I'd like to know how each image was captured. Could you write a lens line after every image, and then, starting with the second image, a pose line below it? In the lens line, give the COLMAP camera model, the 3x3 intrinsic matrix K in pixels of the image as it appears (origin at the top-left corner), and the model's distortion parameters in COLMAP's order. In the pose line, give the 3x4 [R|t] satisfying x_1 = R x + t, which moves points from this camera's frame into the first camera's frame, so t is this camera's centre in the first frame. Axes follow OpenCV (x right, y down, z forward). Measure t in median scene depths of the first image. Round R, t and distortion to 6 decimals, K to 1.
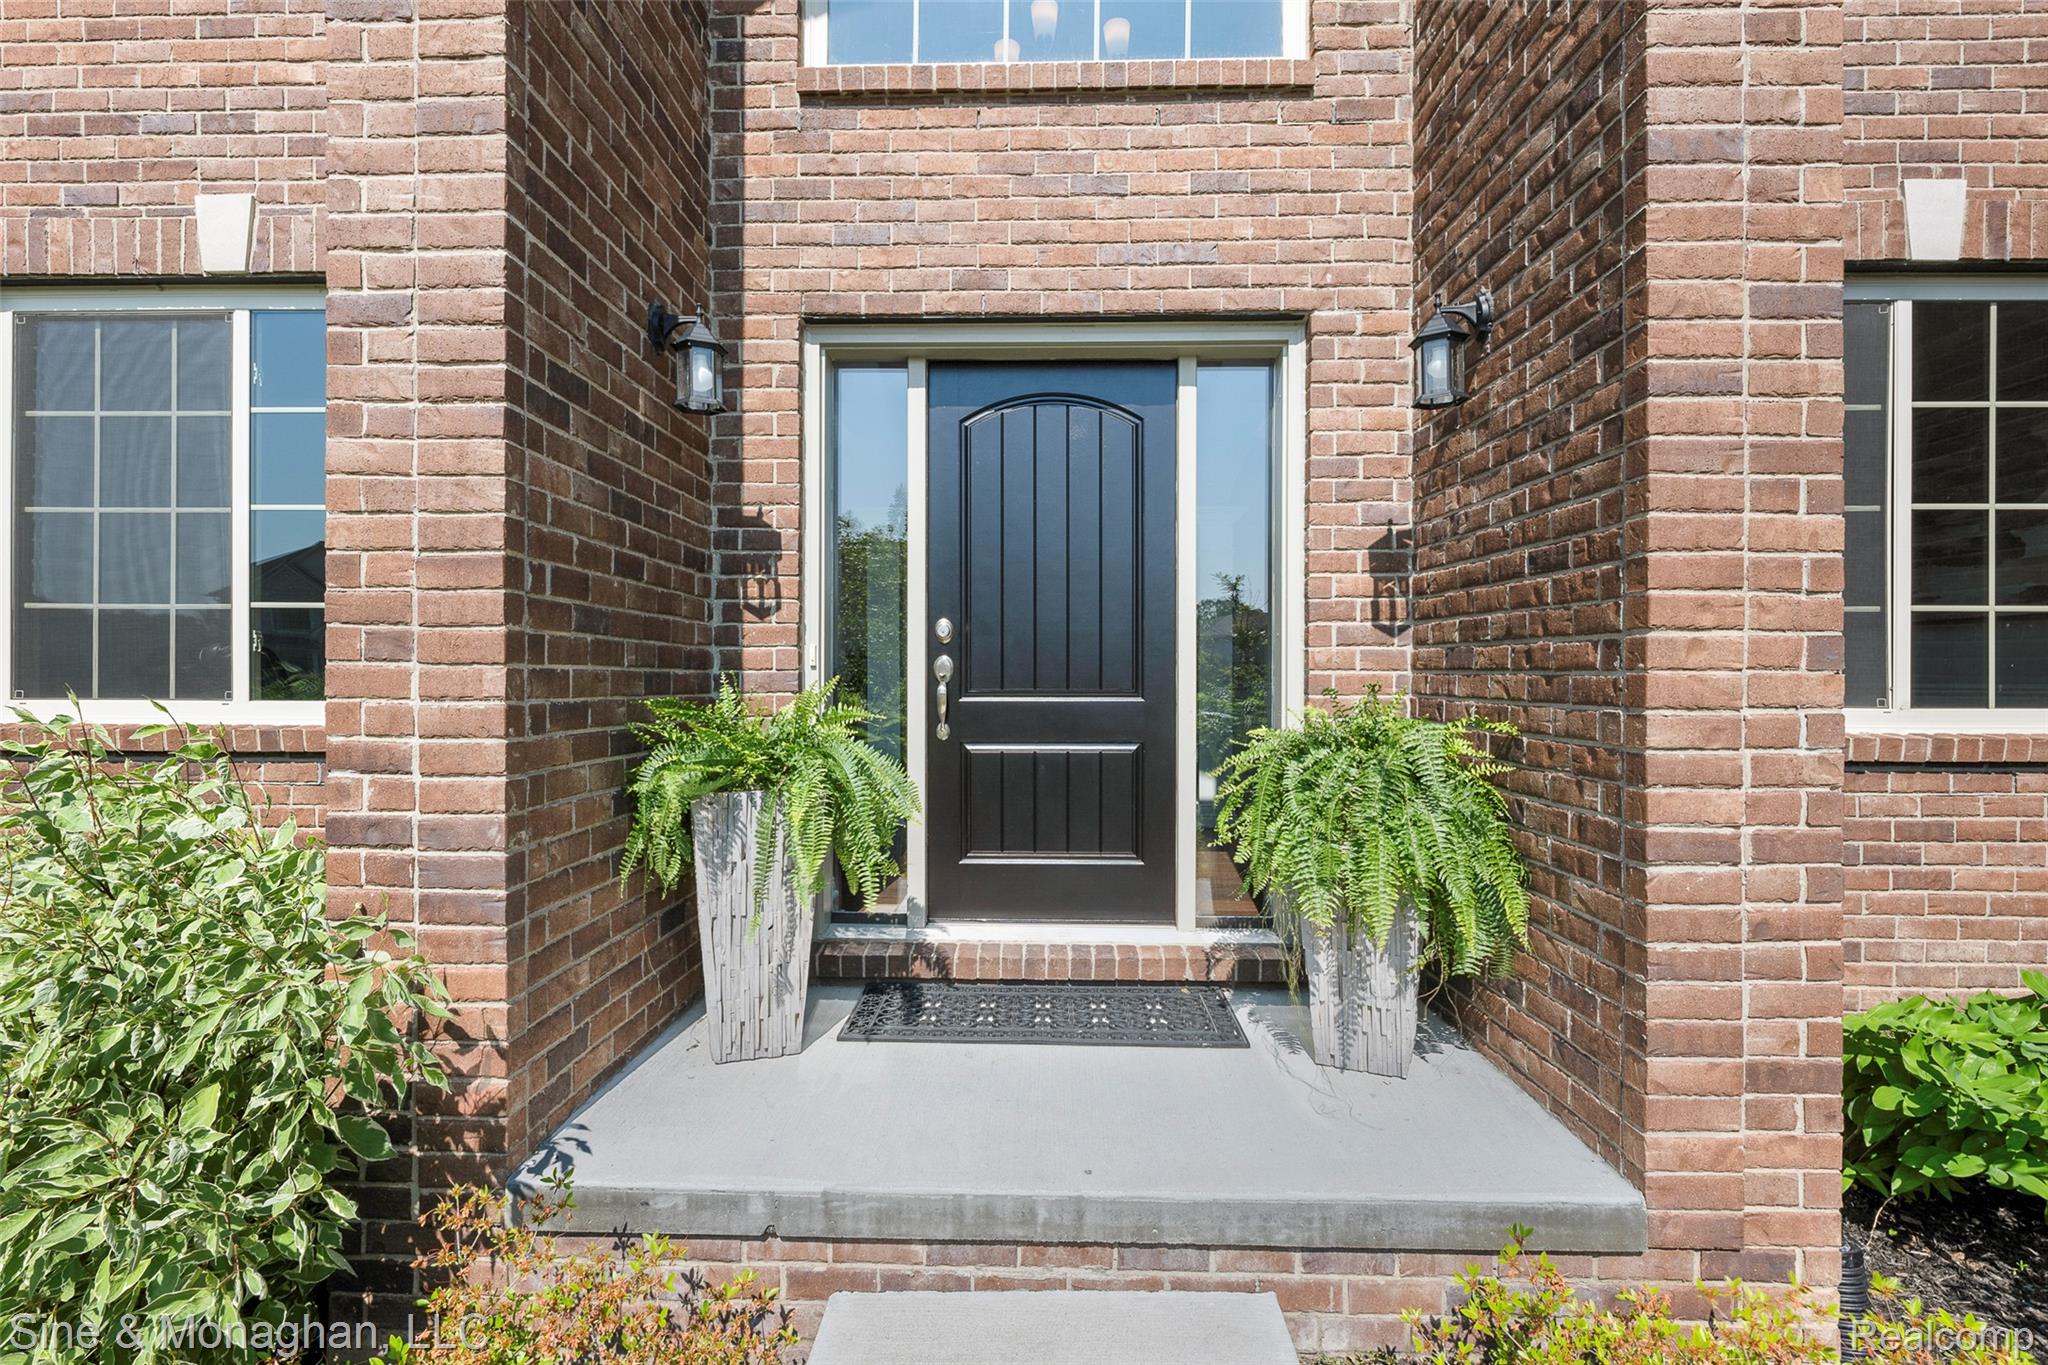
lens RADIAL K [[1006.6, 0, 1024.0], [0, 1006.6, 682.5], [0, 0, 1]] dist [-0.001179, -0.000085]
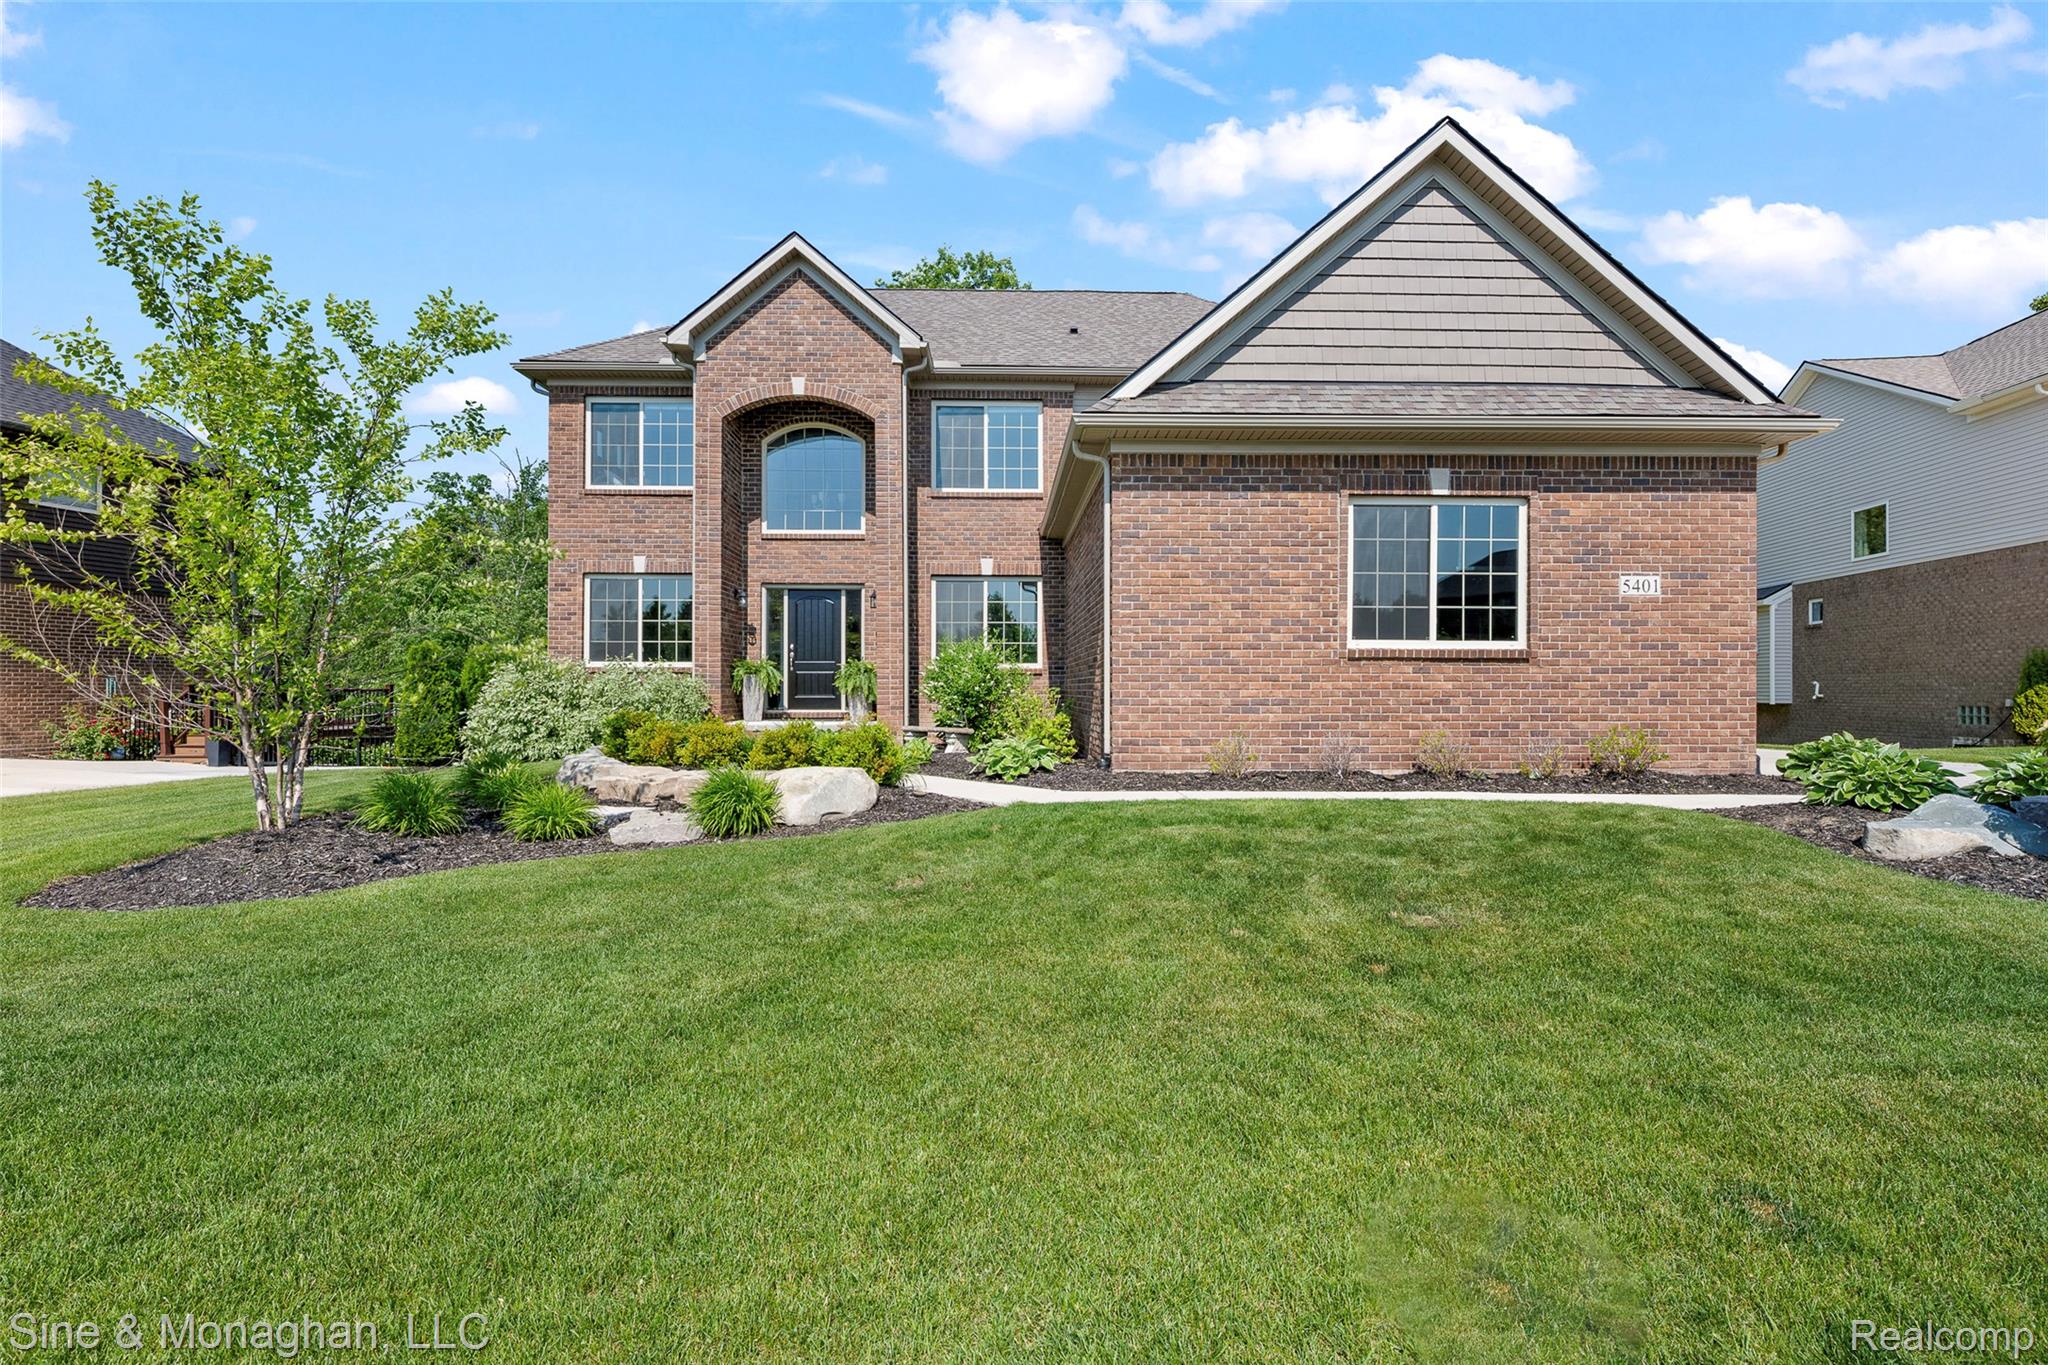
lens RADIAL K [[1006.6, 0, 1024.0], [0, 1006.6, 682.5], [0, 0, 1]] dist [-0.001179, -0.000085]
pose [[0.997669, -0.001276, 0.068230, 0.731303], [0.001278, 0.999999, 0.000020, 0.124852], [-0.068230, 0.000067, 0.997670, -4.023982]]
